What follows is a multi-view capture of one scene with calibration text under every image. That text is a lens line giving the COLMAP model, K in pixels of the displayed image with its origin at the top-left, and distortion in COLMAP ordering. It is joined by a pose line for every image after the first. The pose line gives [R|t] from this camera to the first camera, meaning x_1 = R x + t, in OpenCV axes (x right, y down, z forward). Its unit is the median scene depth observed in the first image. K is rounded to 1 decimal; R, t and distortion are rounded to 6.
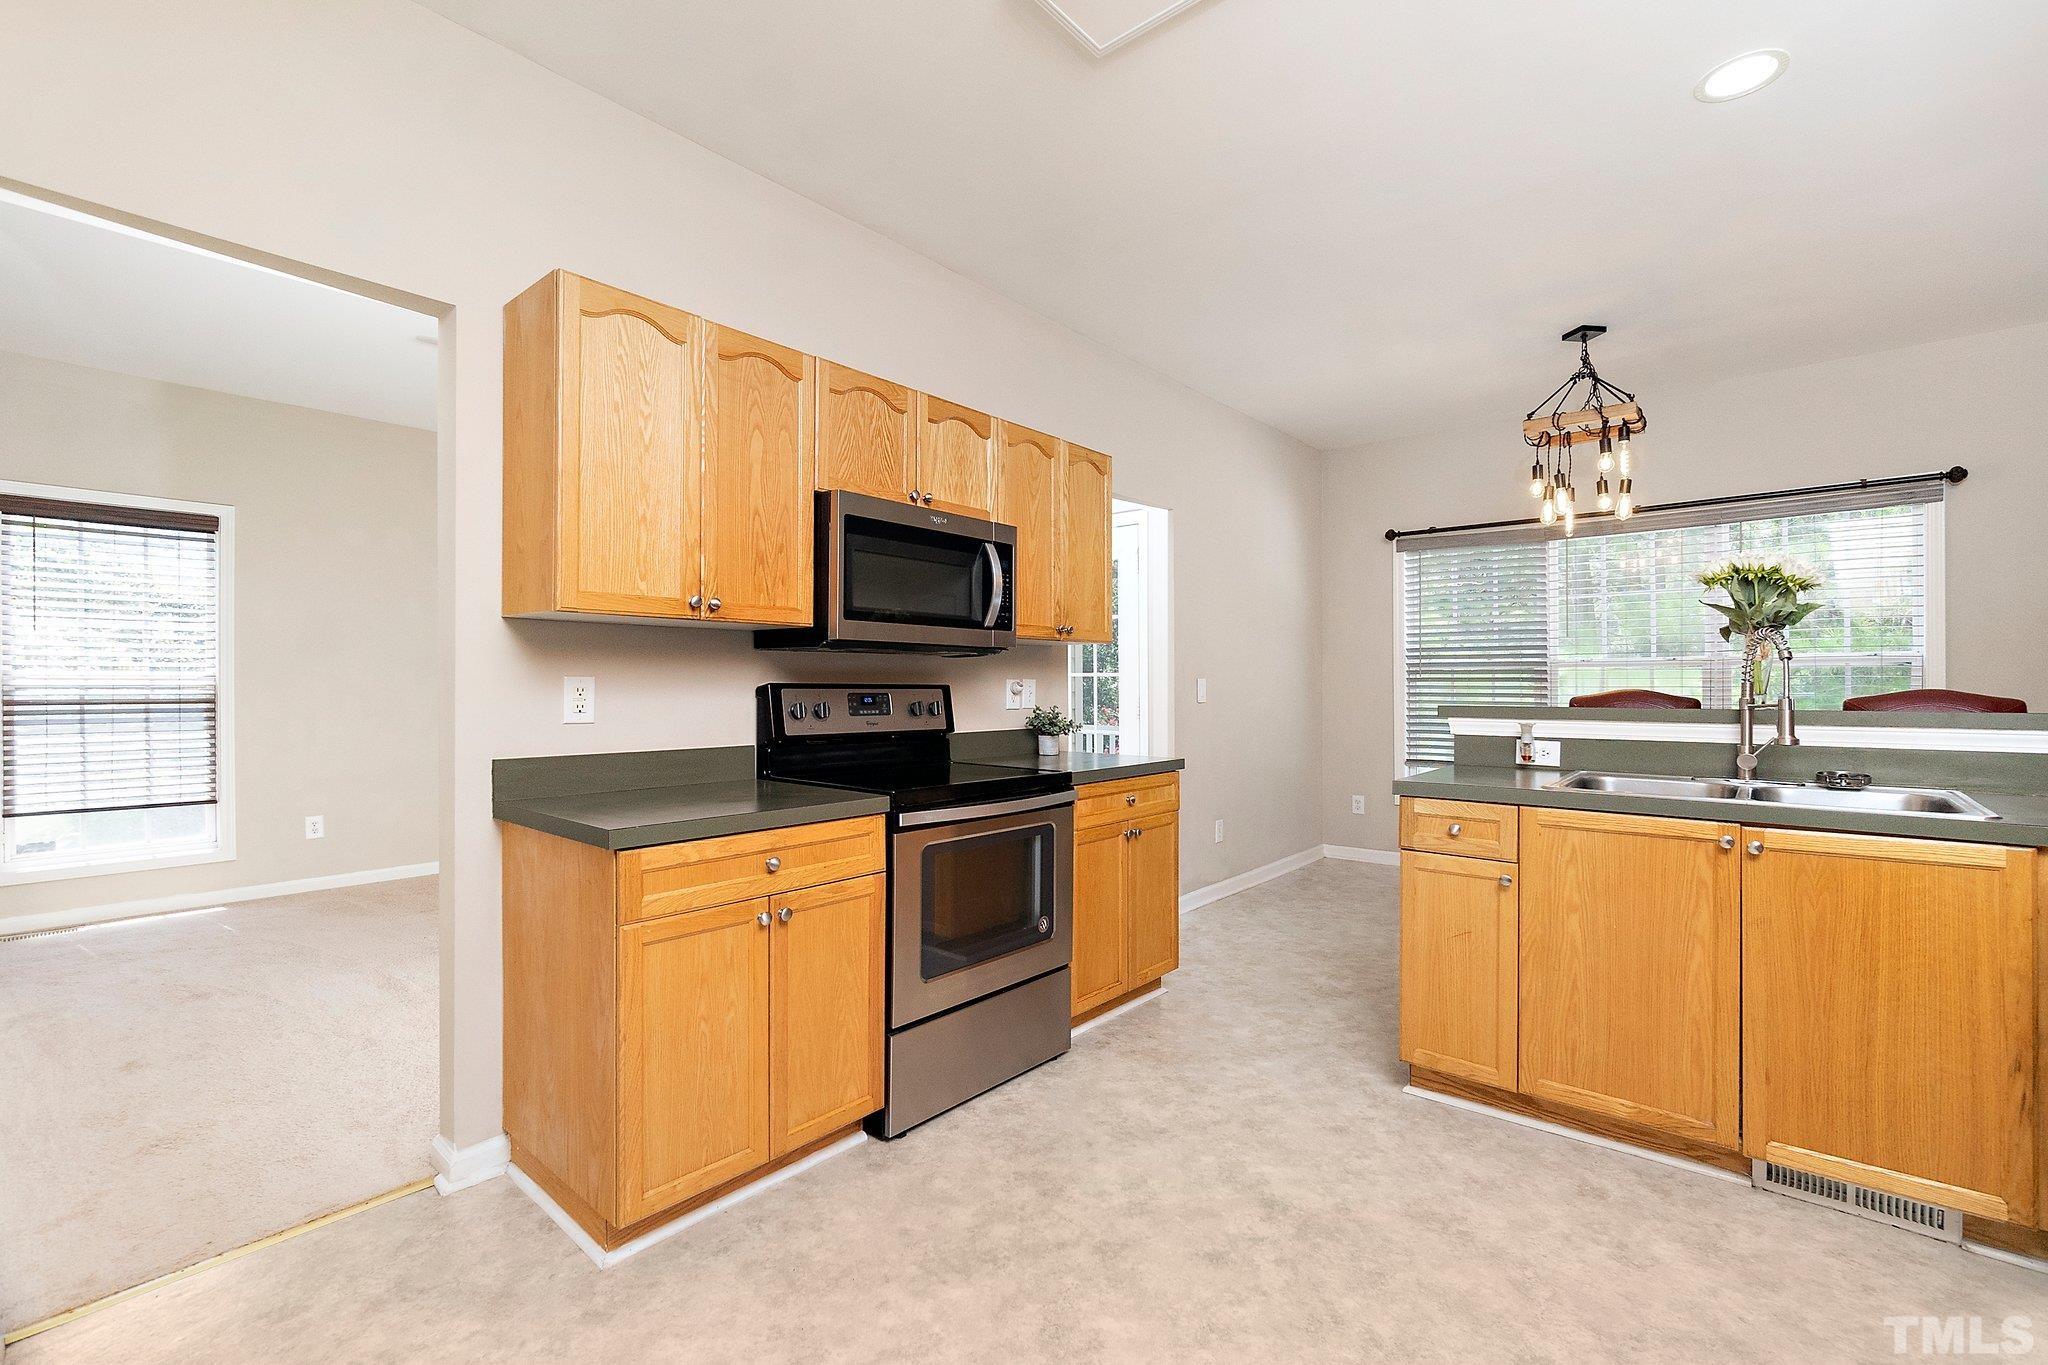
lens RADIAL K [[878.7, 0, 1018.3], [0, 878.7, 683.0], [0, 0, 1]] dist [0.012792, -0.000789]
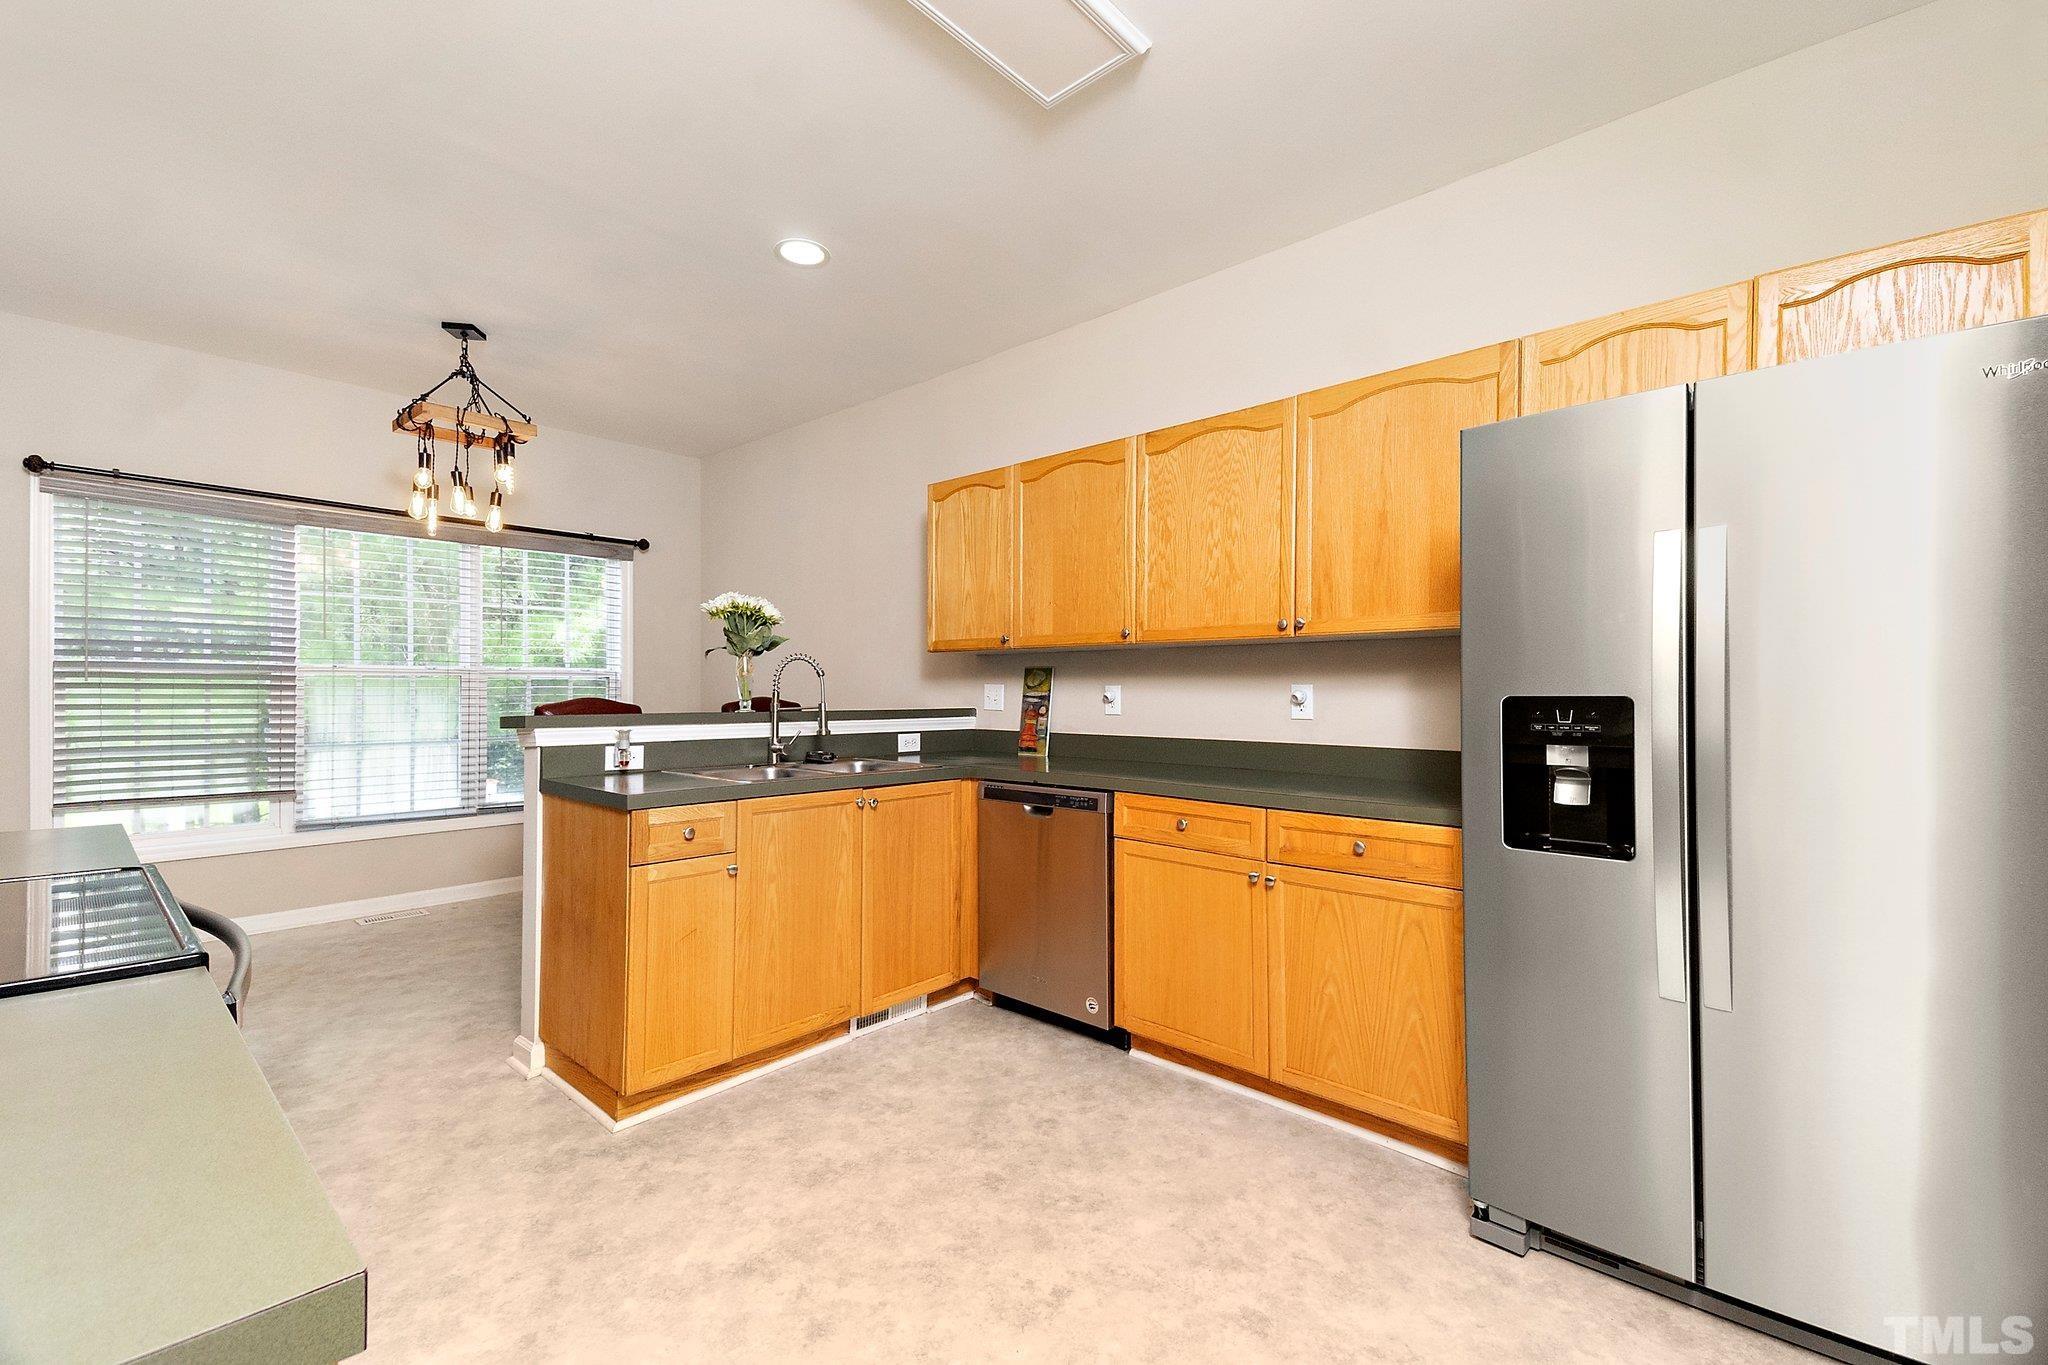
lens RADIAL K [[878.7, 0, 1017.7], [0, 878.7, 690.5], [0, 0, 1]] dist [0.012792, -0.000789]
pose [[0.021545, 0.006615, 0.999746, -0.507831], [-0.002201, 0.999976, -0.006569, 0.006549], [-0.999765, -0.002059, 0.021559, 0.590162]]
